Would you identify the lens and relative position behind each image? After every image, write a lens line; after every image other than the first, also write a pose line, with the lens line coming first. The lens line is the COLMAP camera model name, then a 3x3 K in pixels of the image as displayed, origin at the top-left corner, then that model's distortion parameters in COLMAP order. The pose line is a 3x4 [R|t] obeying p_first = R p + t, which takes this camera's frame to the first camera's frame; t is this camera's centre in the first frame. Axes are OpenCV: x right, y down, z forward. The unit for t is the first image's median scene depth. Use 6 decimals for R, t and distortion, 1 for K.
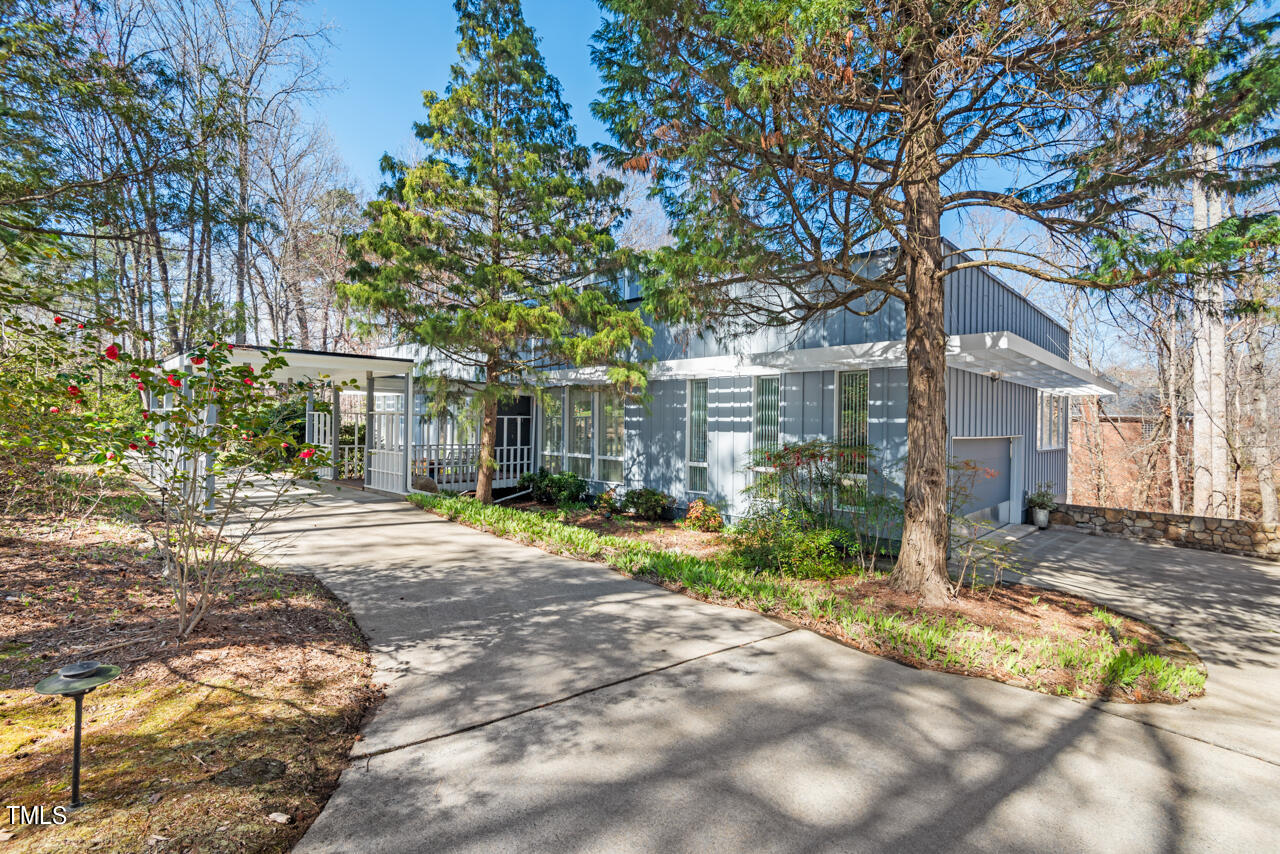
lens RADIAL K [[588.3, 0, 612.8], [0, 588.3, 422.1], [0, 0, 1]] dist [0.016393, -0.000123]
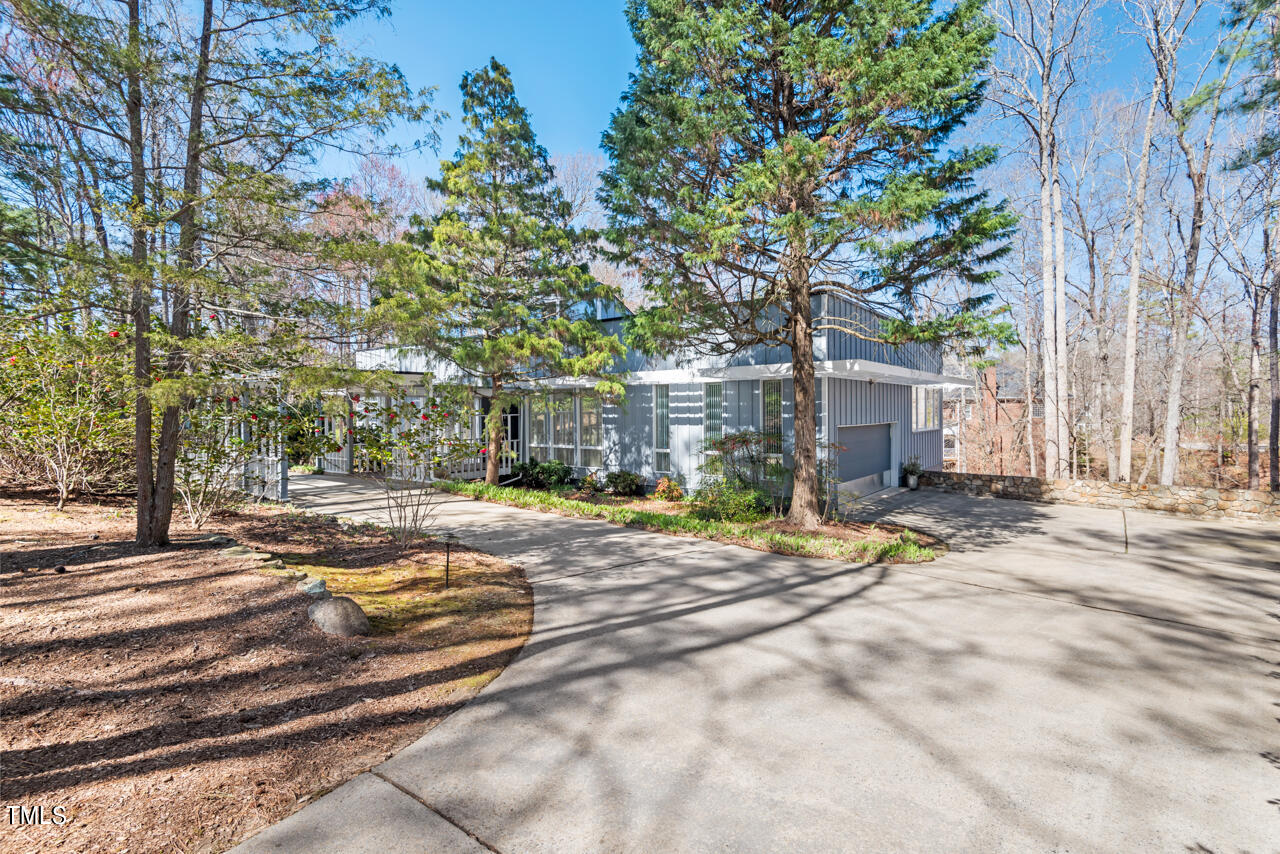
lens RADIAL K [[589.0, 0, 642.7], [0, 589.0, 419.0], [0, 0, 1]] dist [-0.001514, -0.000320]
pose [[0.992115, -0.023994, 0.123015, -0.060297], [0.022232, 0.999630, 0.015677, -0.020249], [-0.123346, -0.012818, 0.992281, -0.295482]]
